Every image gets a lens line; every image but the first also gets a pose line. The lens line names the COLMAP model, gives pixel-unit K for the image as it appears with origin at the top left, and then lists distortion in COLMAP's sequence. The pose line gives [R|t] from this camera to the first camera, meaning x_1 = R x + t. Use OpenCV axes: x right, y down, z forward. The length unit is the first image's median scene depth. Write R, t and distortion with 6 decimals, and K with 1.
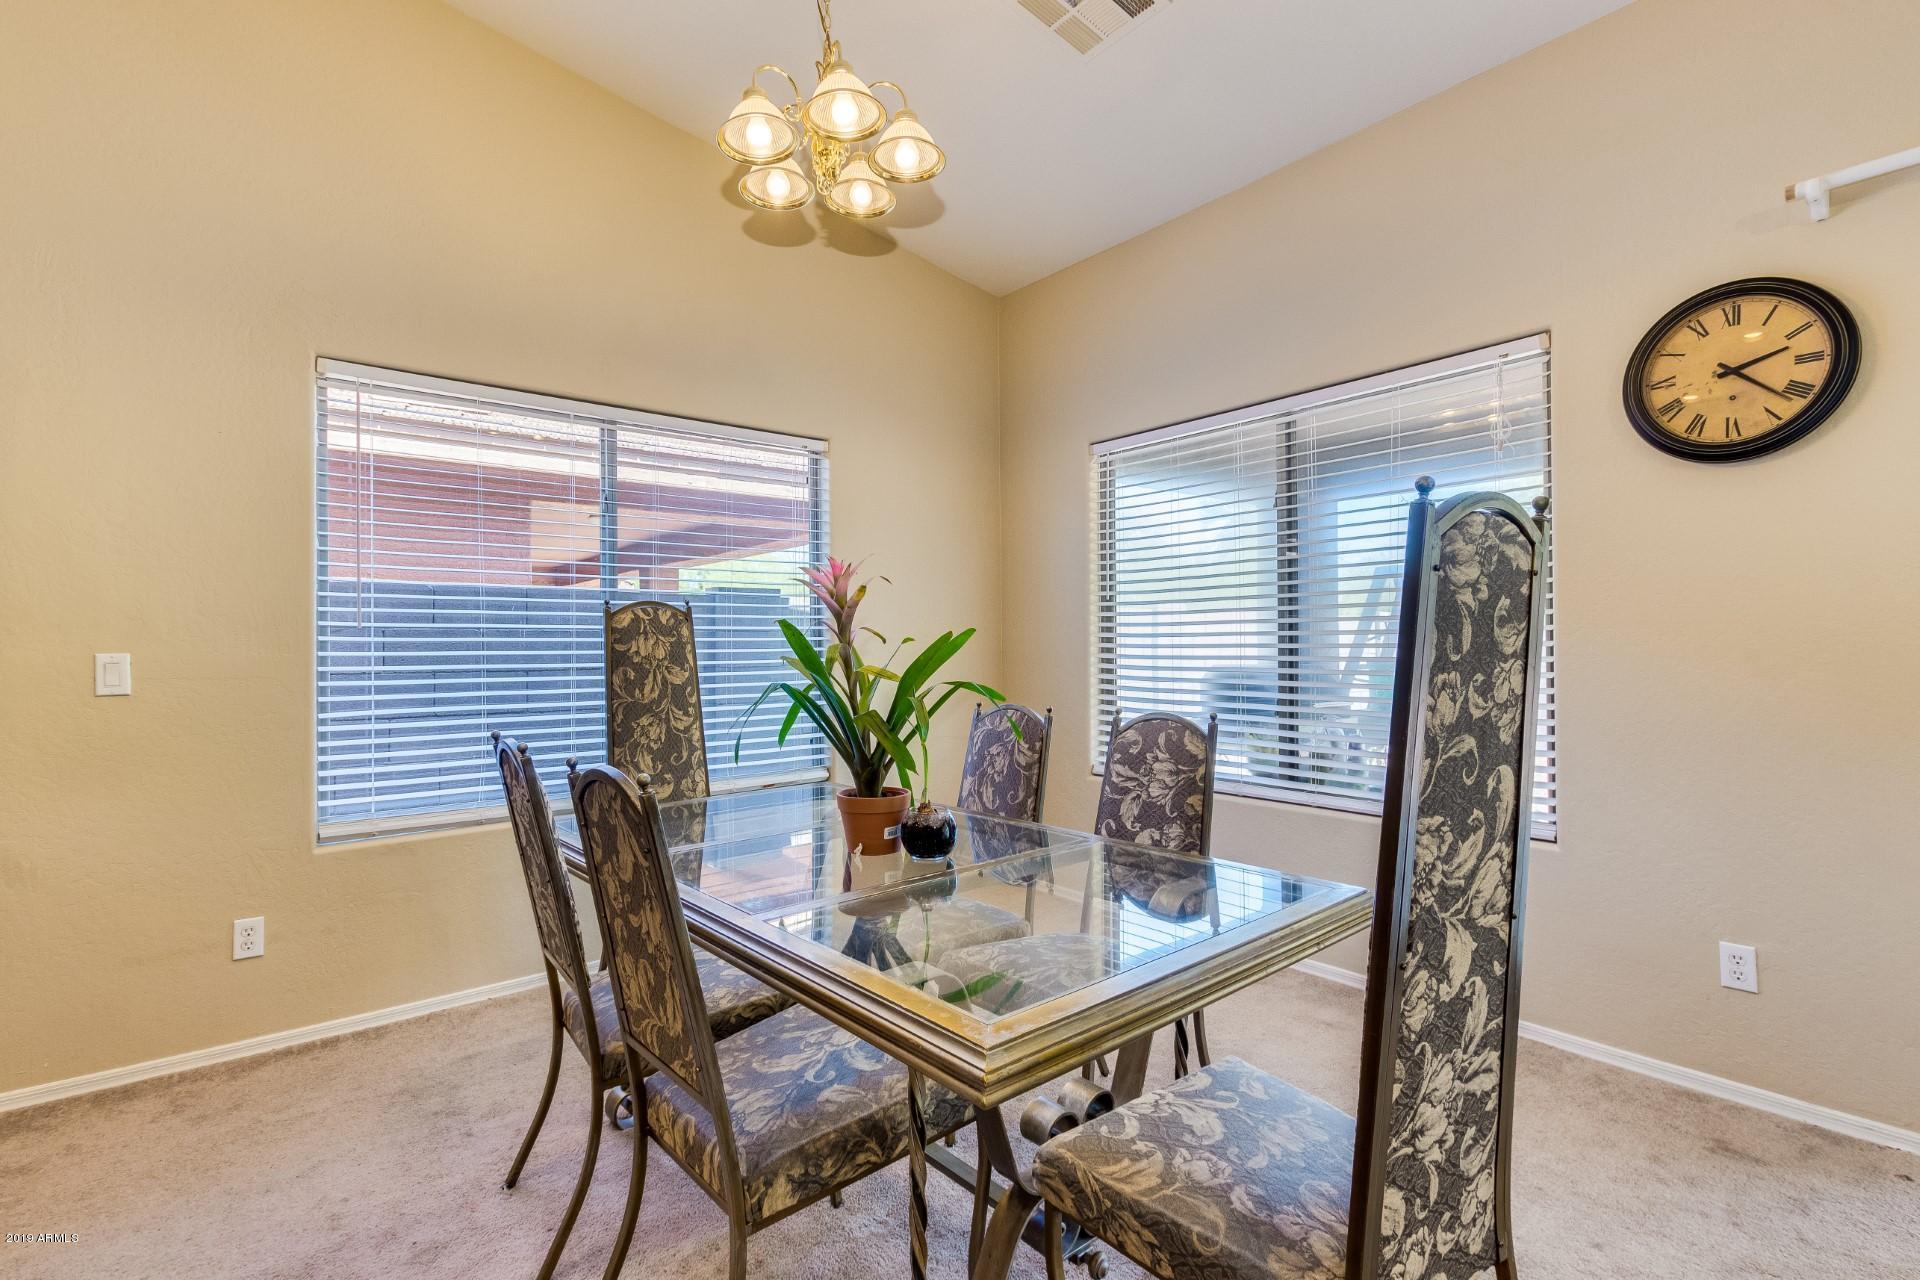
lens RADIAL K [[882.0, 0, 942.2], [0, 882.0, 641.4], [0, 0, 1]] dist [0.004041, -0.001113]
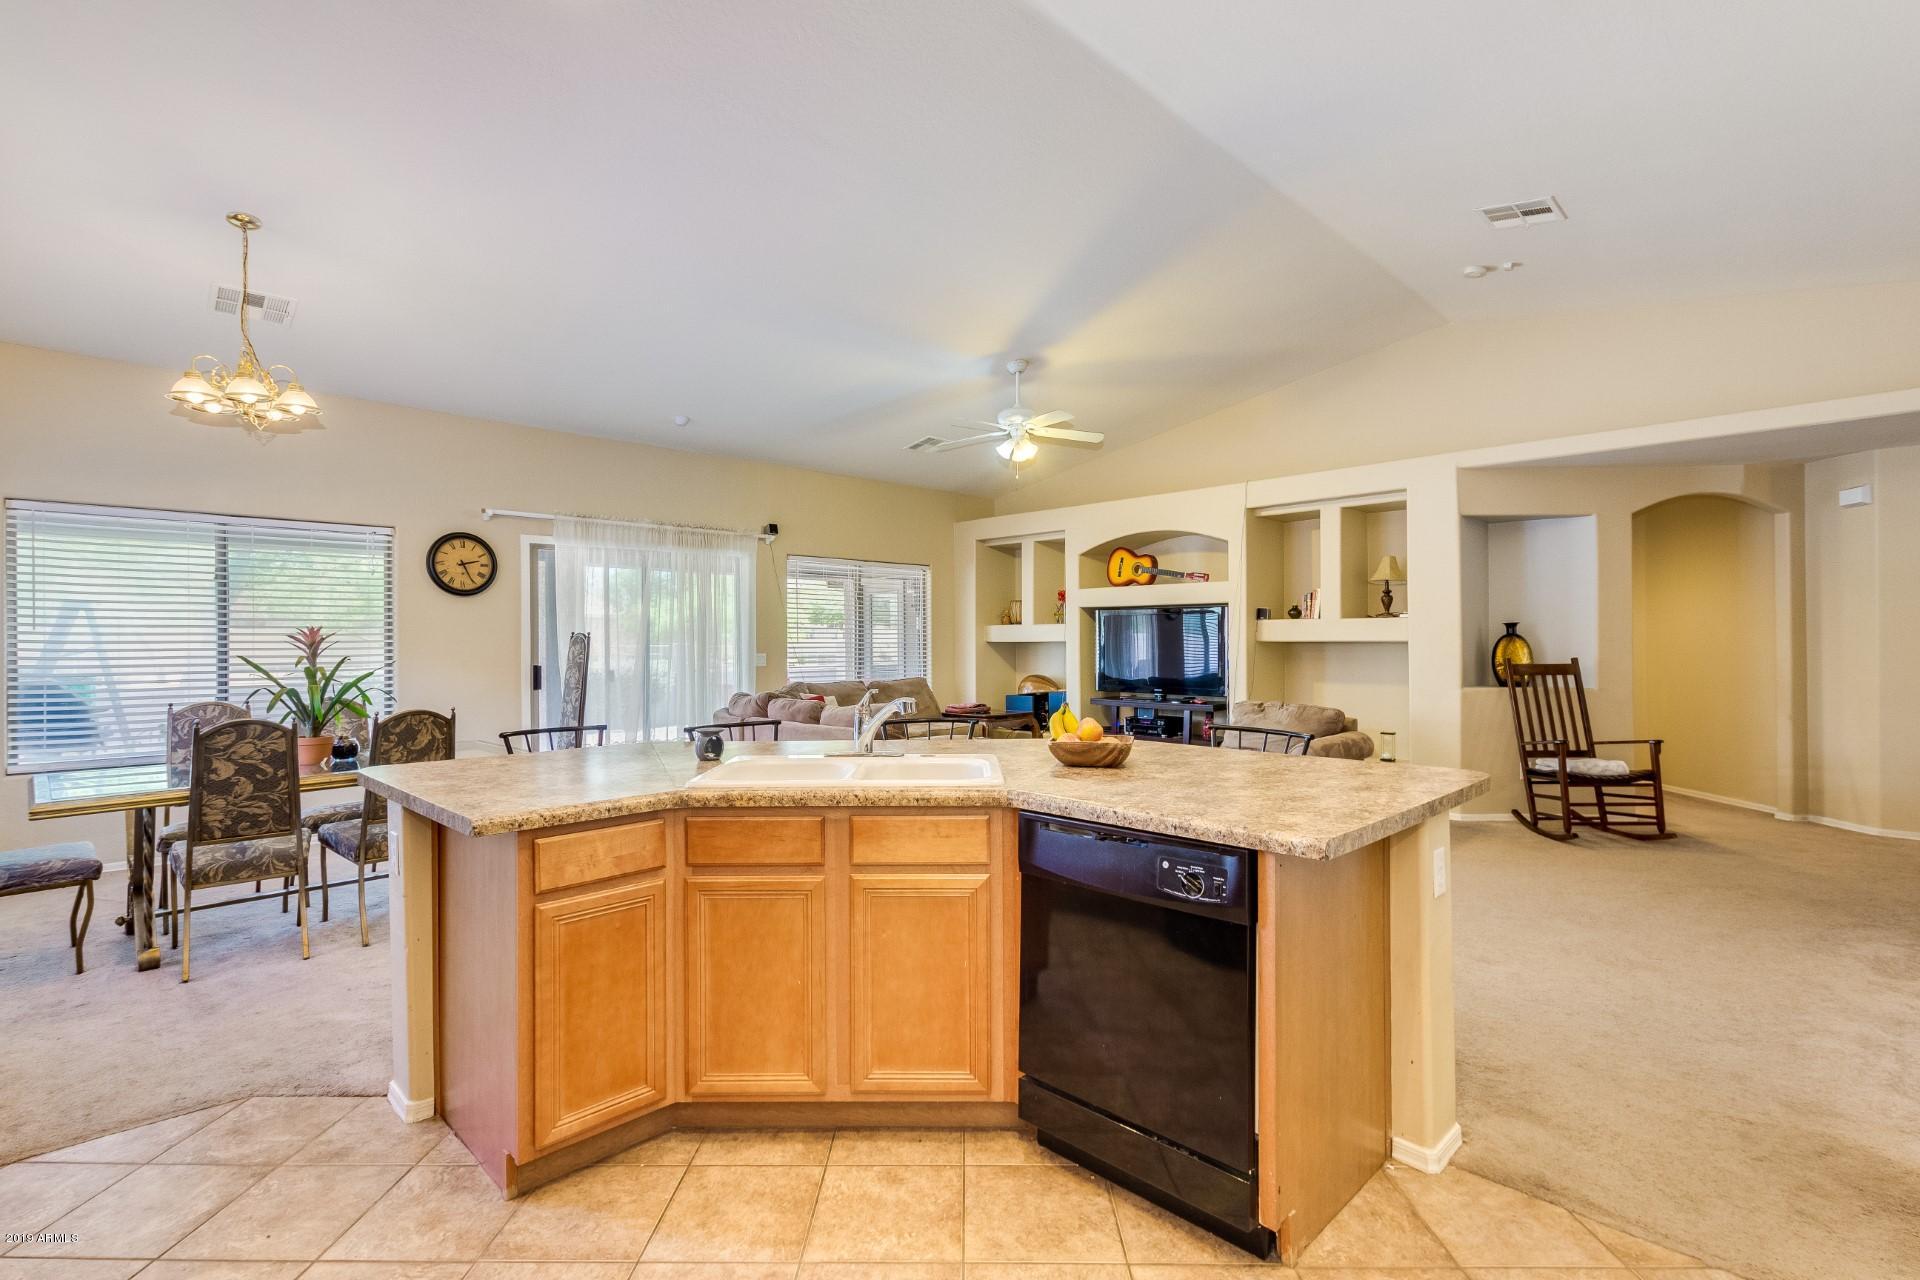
lens RADIAL K [[882.0, 0, 945.3], [0, 882.0, 633.8], [0, 0, 1]] dist [0.004041, -0.001113]
pose [[-0.087709, 0.020273, 0.995940, -2.039487], [0.004452, 0.999791, -0.019959, -0.020881], [-0.996136, 0.002683, -0.087781, -0.283010]]
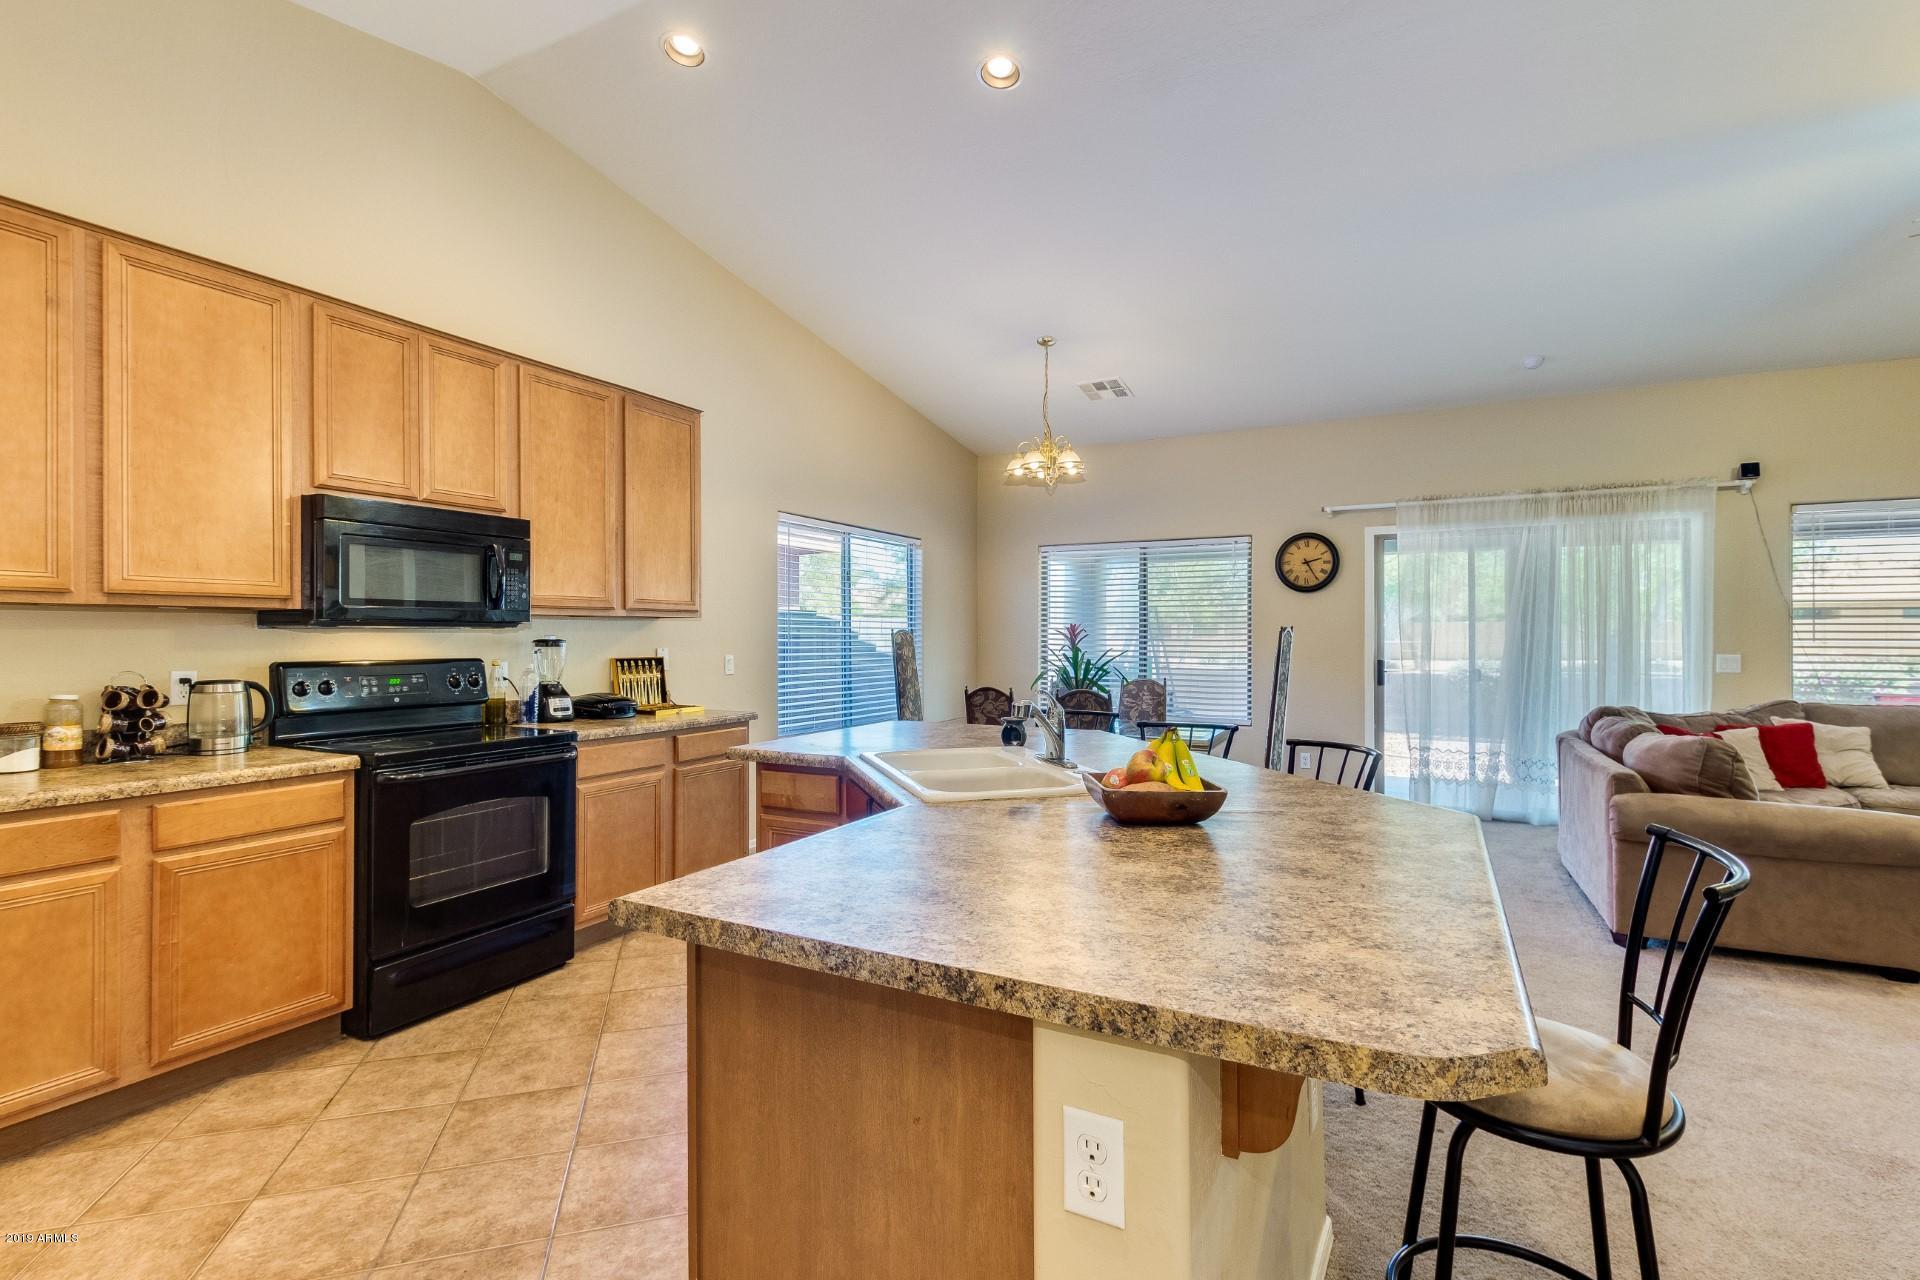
lens RADIAL K [[882.0, 0, 948.8], [0, 882.0, 632.3], [0, 0, 1]] dist [0.004041, -0.001113]
pose [[0.923661, 0.012834, 0.382996, -1.370813], [-0.011276, 0.999916, -0.006313, -0.036511], [-0.383045, 0.001513, 0.923728, -1.299447]]
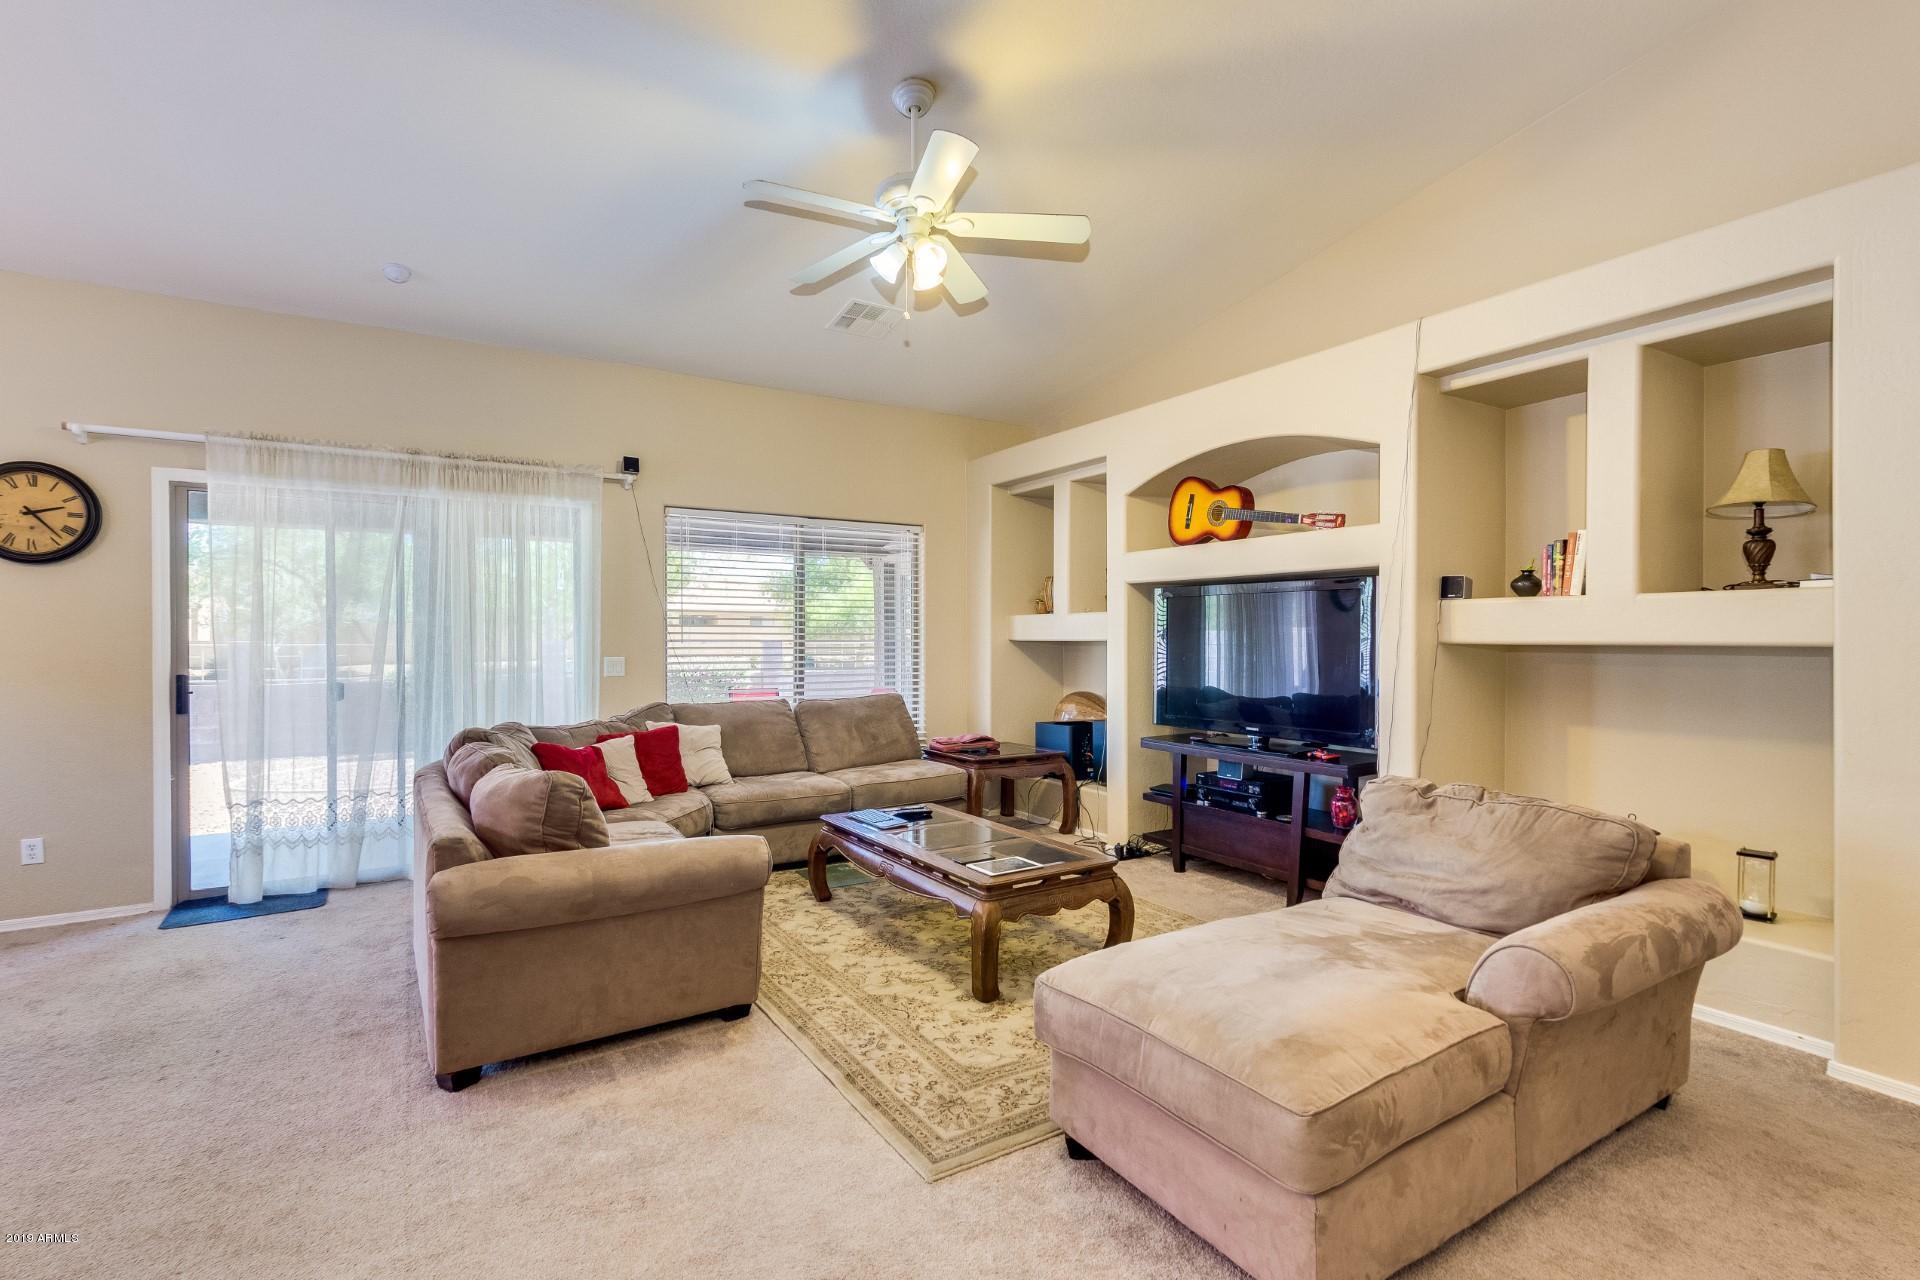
lens RADIAL K [[882.0, 0, 951.7], [0, 882.0, 643.3], [0, 0, 1]] dist [0.004041, -0.001113]
pose [[0.129693, 0.005603, 0.991538, -0.610266], [-0.002327, 0.999983, -0.005346, -0.040909], [-0.991551, -0.001614, 0.129704, -1.040113]]
